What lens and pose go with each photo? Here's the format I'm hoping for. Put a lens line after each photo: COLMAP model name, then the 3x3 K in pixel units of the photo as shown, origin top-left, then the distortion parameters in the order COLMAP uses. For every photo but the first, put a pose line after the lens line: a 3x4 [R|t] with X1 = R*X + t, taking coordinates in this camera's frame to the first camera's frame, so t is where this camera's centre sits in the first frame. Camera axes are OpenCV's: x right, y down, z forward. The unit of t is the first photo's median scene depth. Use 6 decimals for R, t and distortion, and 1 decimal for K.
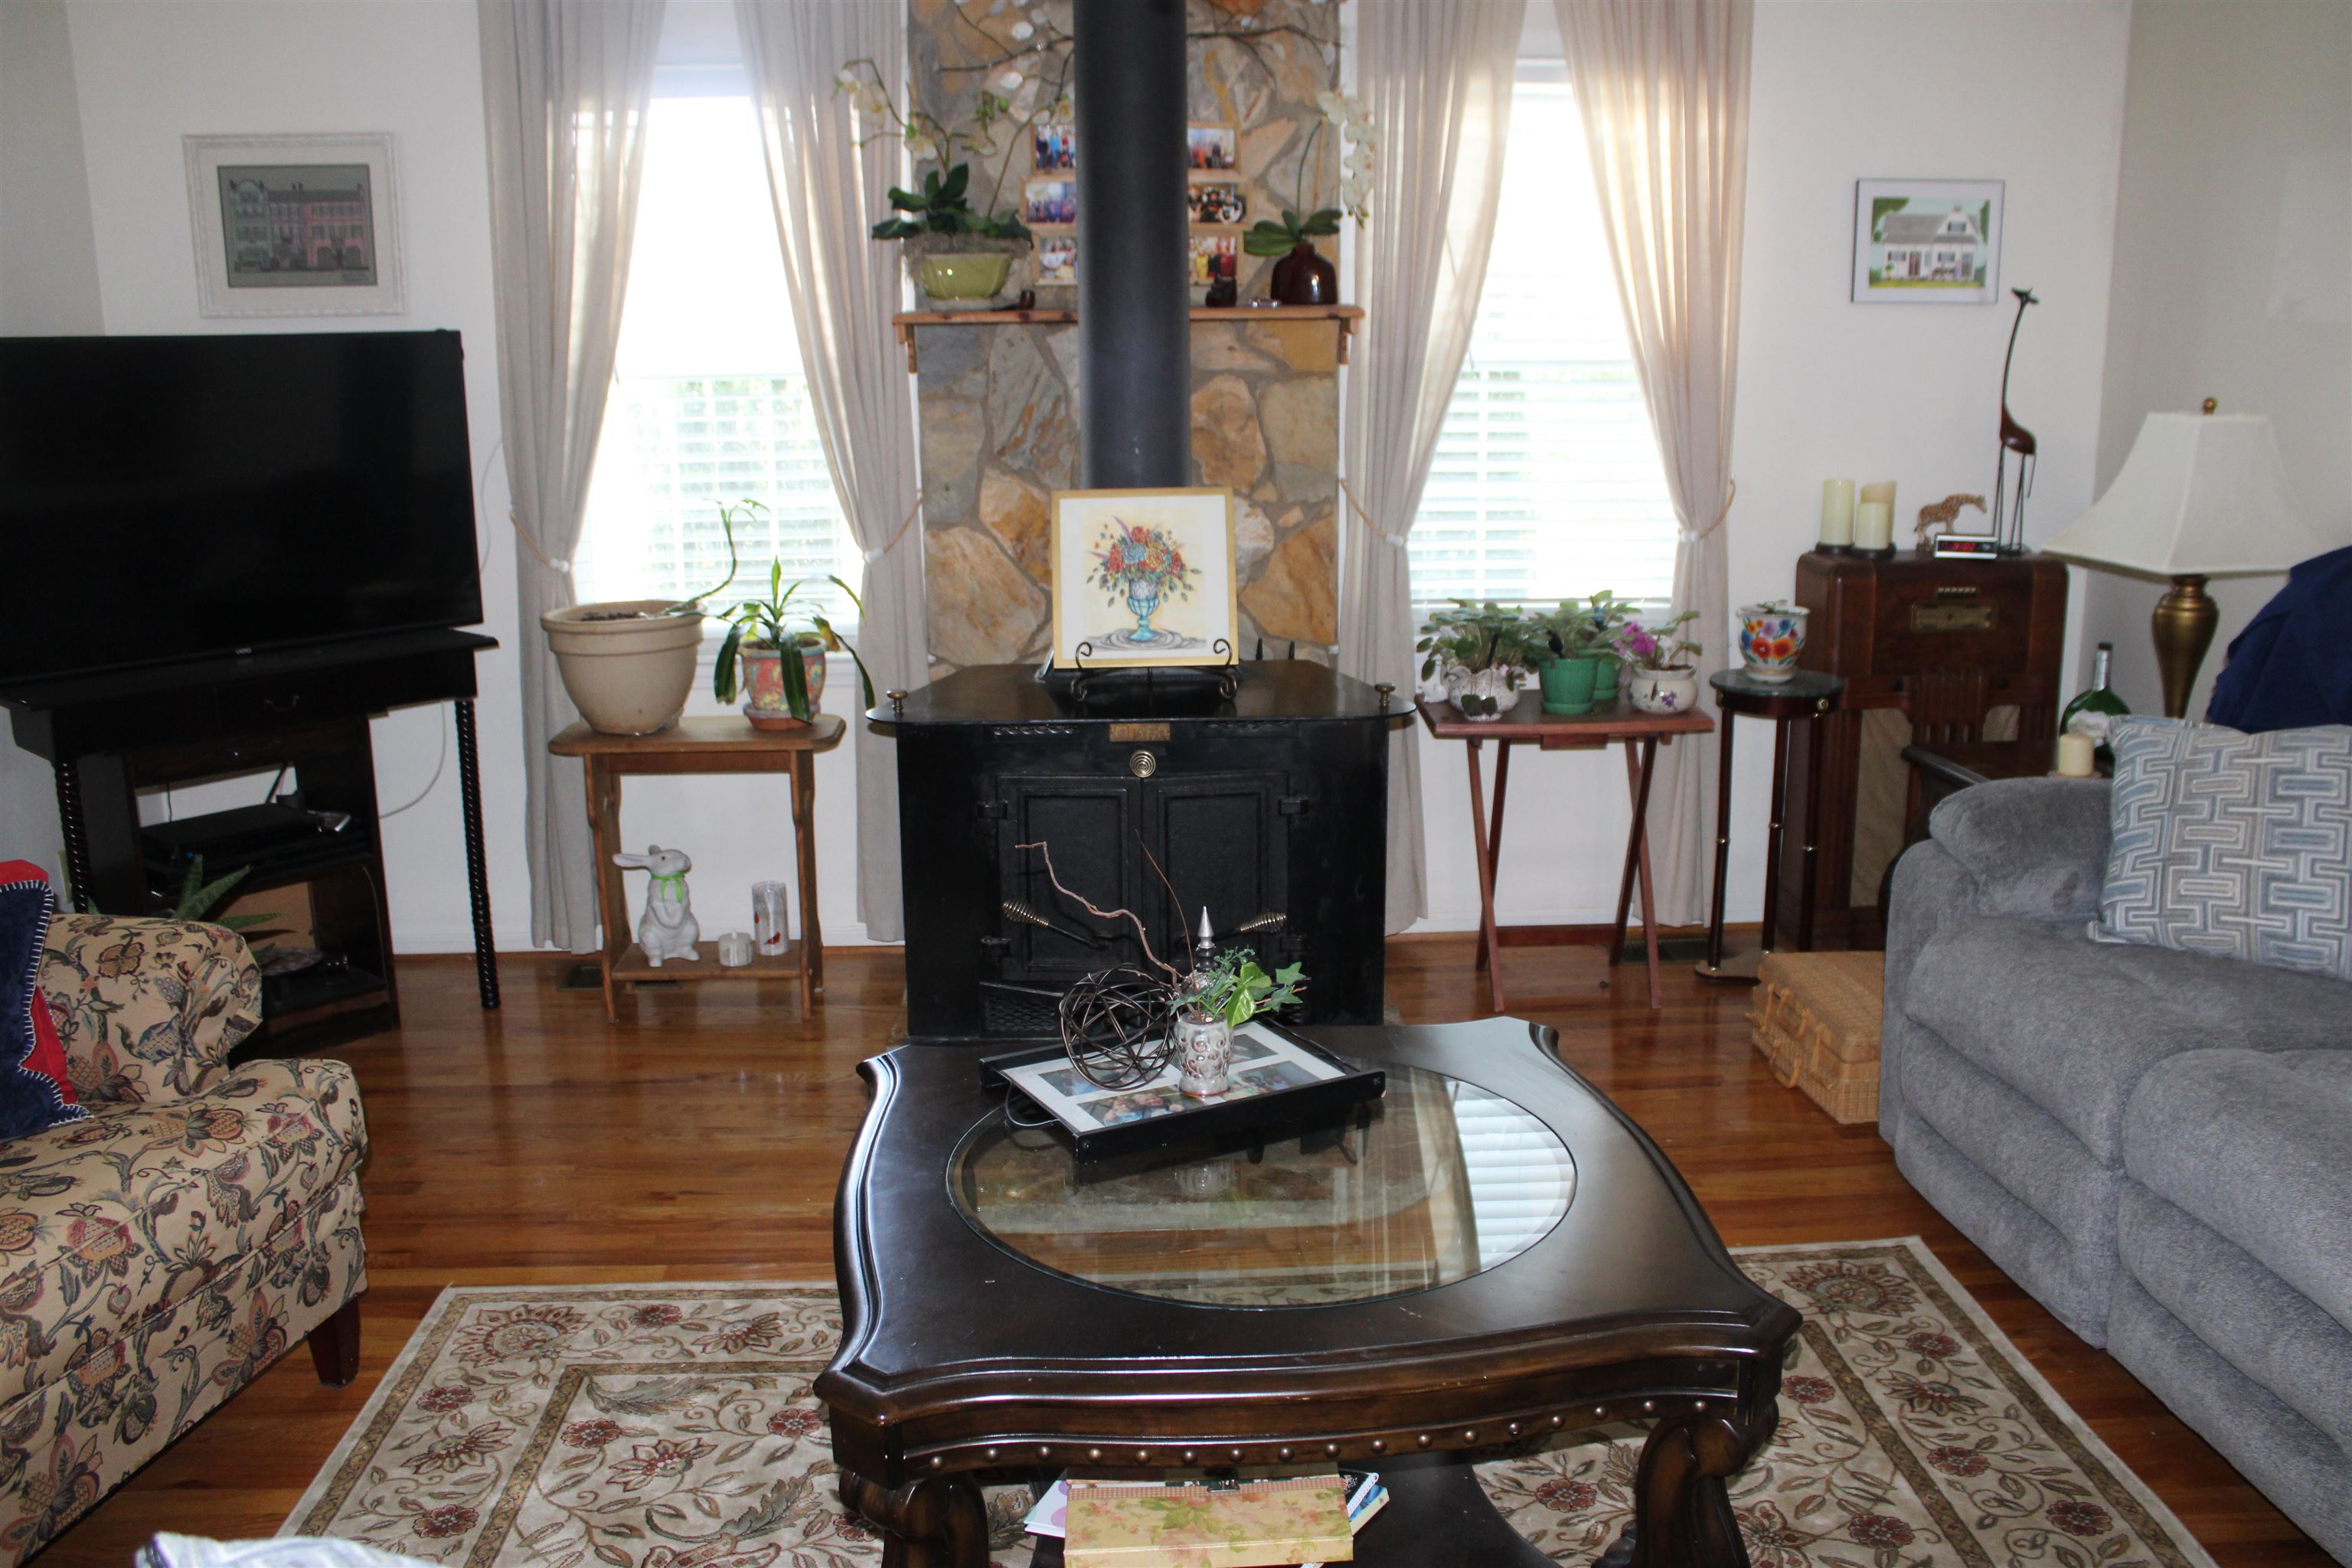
lens RADIAL K [[1956.1, 0, 1176.0], [0, 1956.1, 784.0], [0, 0, 1]] dist [-0.171318, 0.159147]
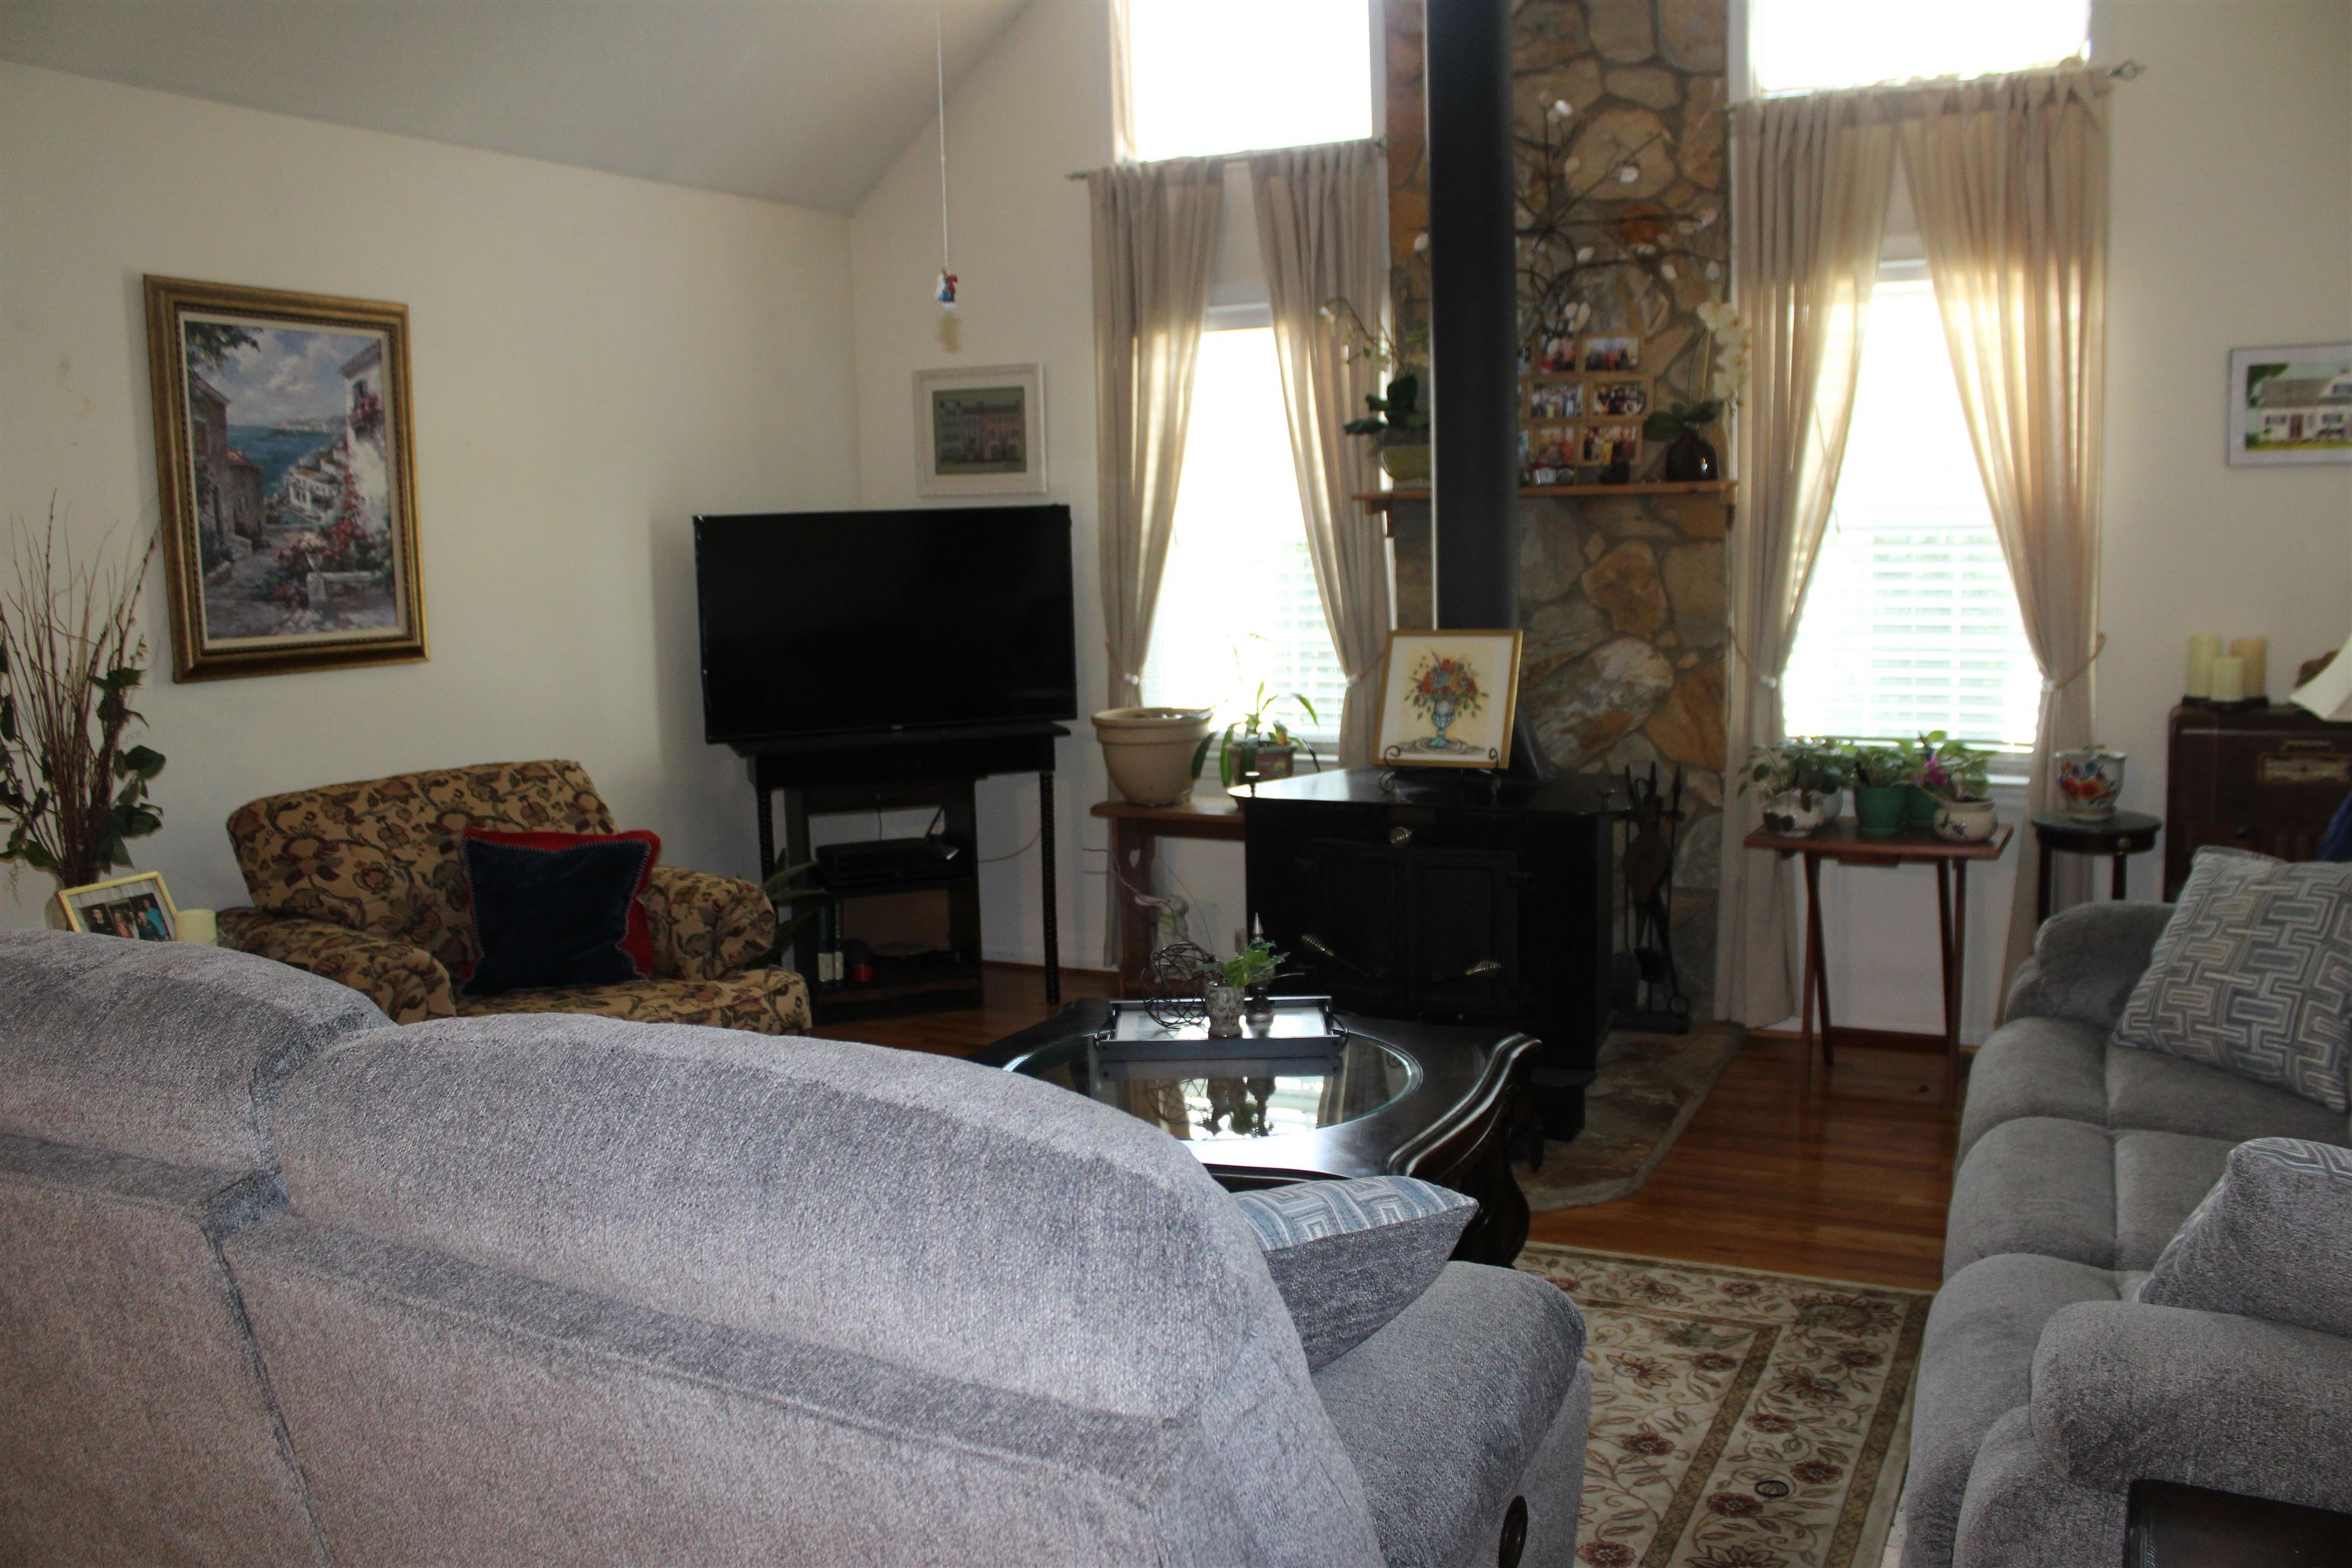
lens RADIAL K [[1956.1, 0, 1176.0], [0, 1956.1, 784.0], [0, 0, 1]] dist [-0.171318, 0.159147]
pose [[0.870597, 0.053617, -0.489066, 0.384024], [-0.091446, 0.994357, -0.053772, 0.029890], [0.483423, 0.091537, 0.870588, -0.166373]]
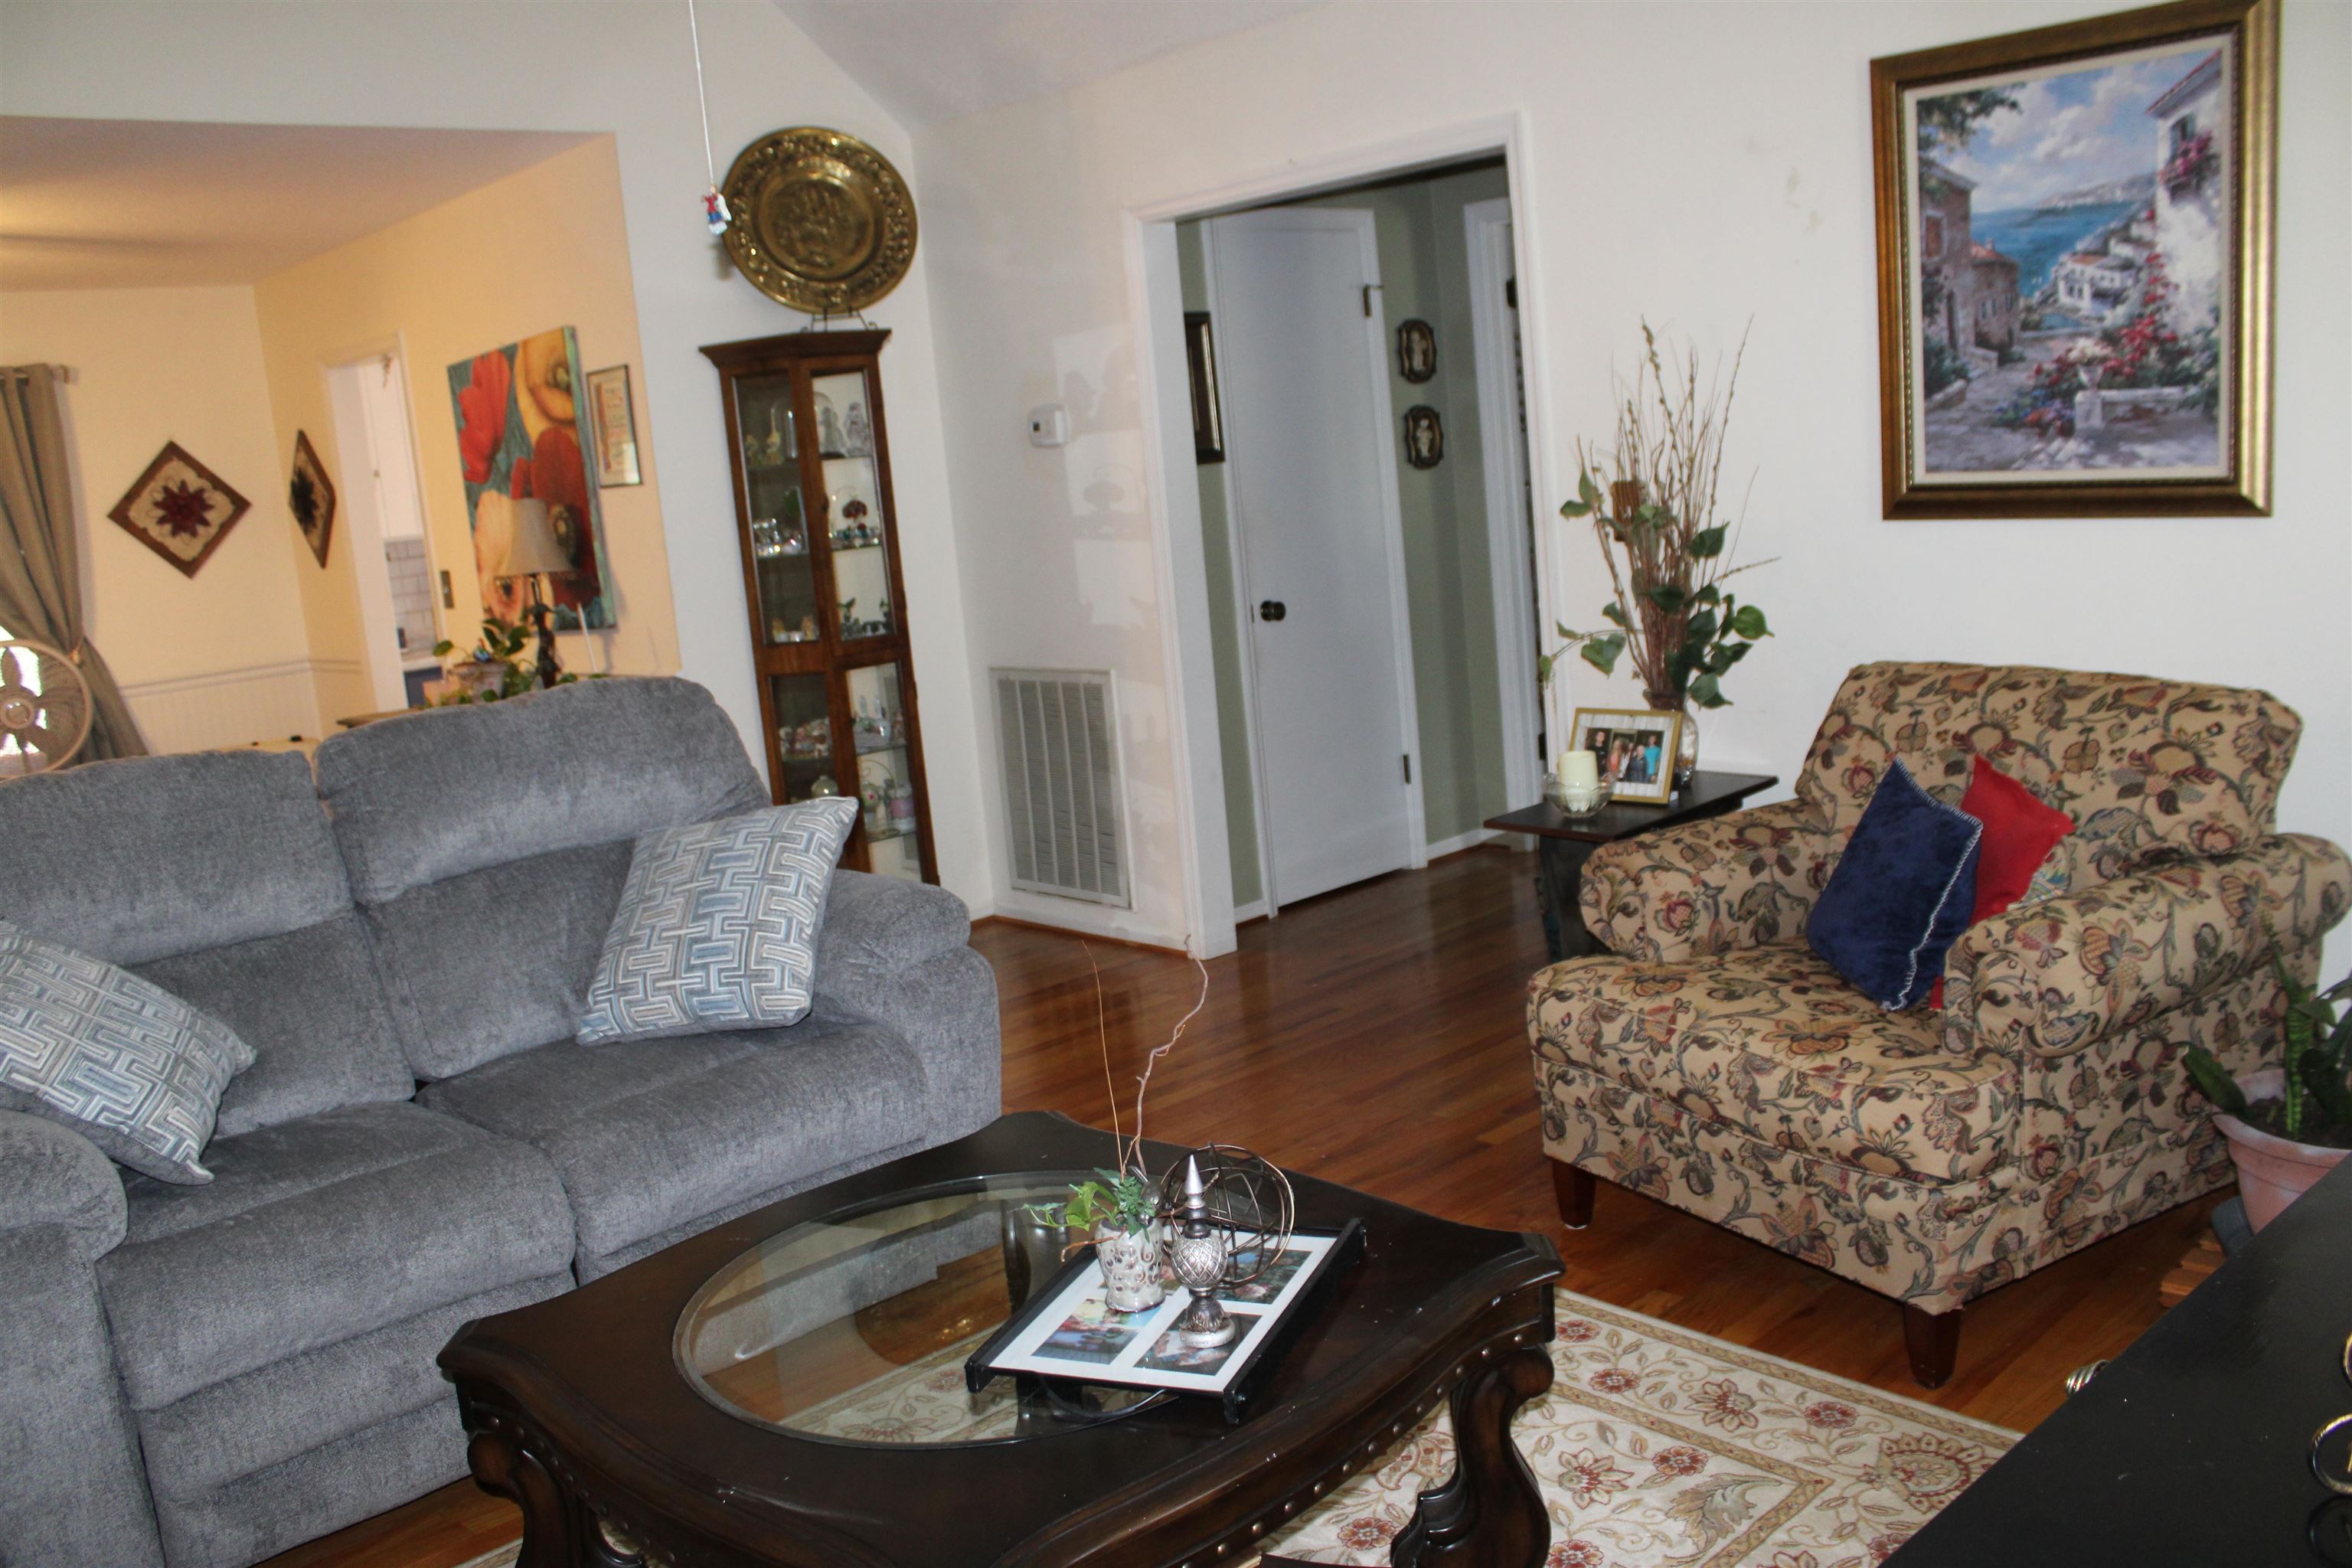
lens RADIAL K [[1956.1, 0, 1176.0], [0, 1956.1, 784.0], [0, 0, 1]] dist [-0.171318, 0.159147]
pose [[-0.767765, 0.188642, -0.612332, 0.273249], [-0.045812, 0.937069, 0.346125, -0.202724], [0.639091, 0.293795, -0.710807, 0.878500]]
